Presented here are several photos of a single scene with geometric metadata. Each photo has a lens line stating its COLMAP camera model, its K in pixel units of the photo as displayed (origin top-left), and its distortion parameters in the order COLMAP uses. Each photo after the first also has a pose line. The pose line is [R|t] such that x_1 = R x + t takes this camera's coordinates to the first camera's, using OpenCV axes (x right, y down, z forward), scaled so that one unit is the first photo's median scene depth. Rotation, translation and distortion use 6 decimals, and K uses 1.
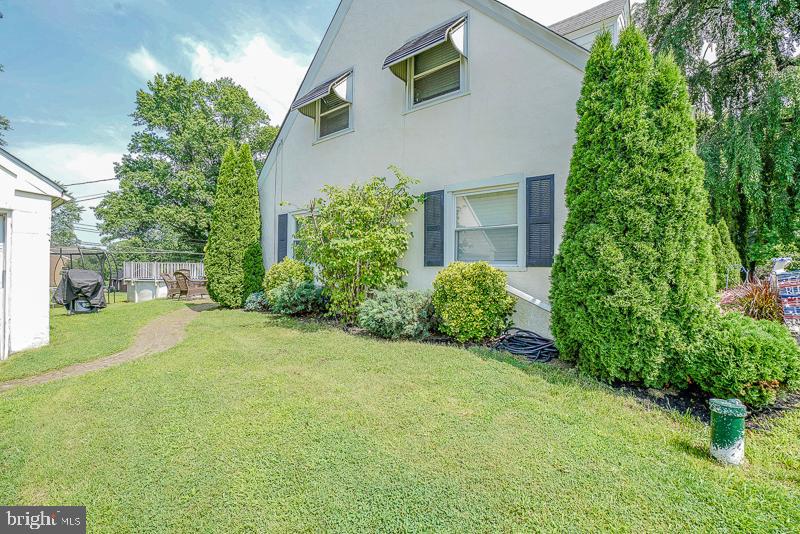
lens RADIAL K [[373.2, 0, 402.9], [0, 373.2, 264.8], [0, 0, 1]] dist [-0.031428, 0.000622]
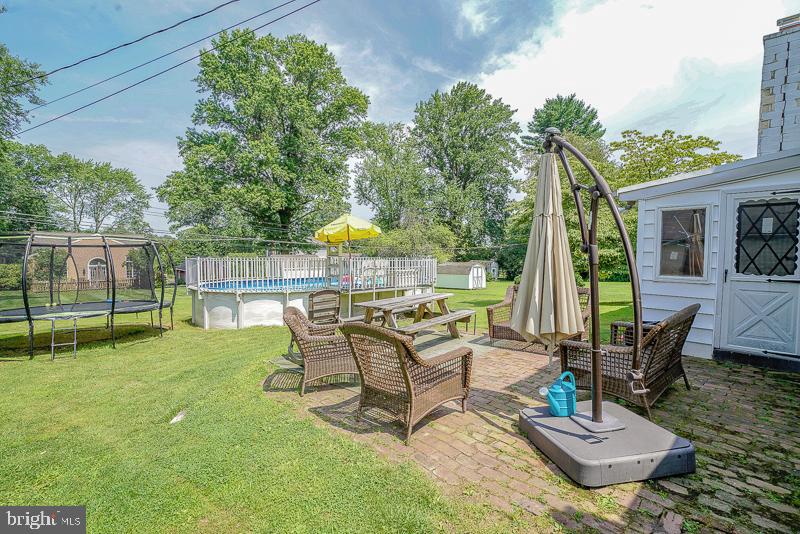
lens RADIAL K [[373.2, 0, 402.9], [0, 373.2, 264.8], [0, 0, 1]] dist [-0.031428, 0.000622]
pose [[0.991418, 0.005704, -0.130604, -0.140175], [-0.001049, 0.999362, 0.035687, -0.006066], [0.130724, -0.035243, 0.990792, 0.190162]]
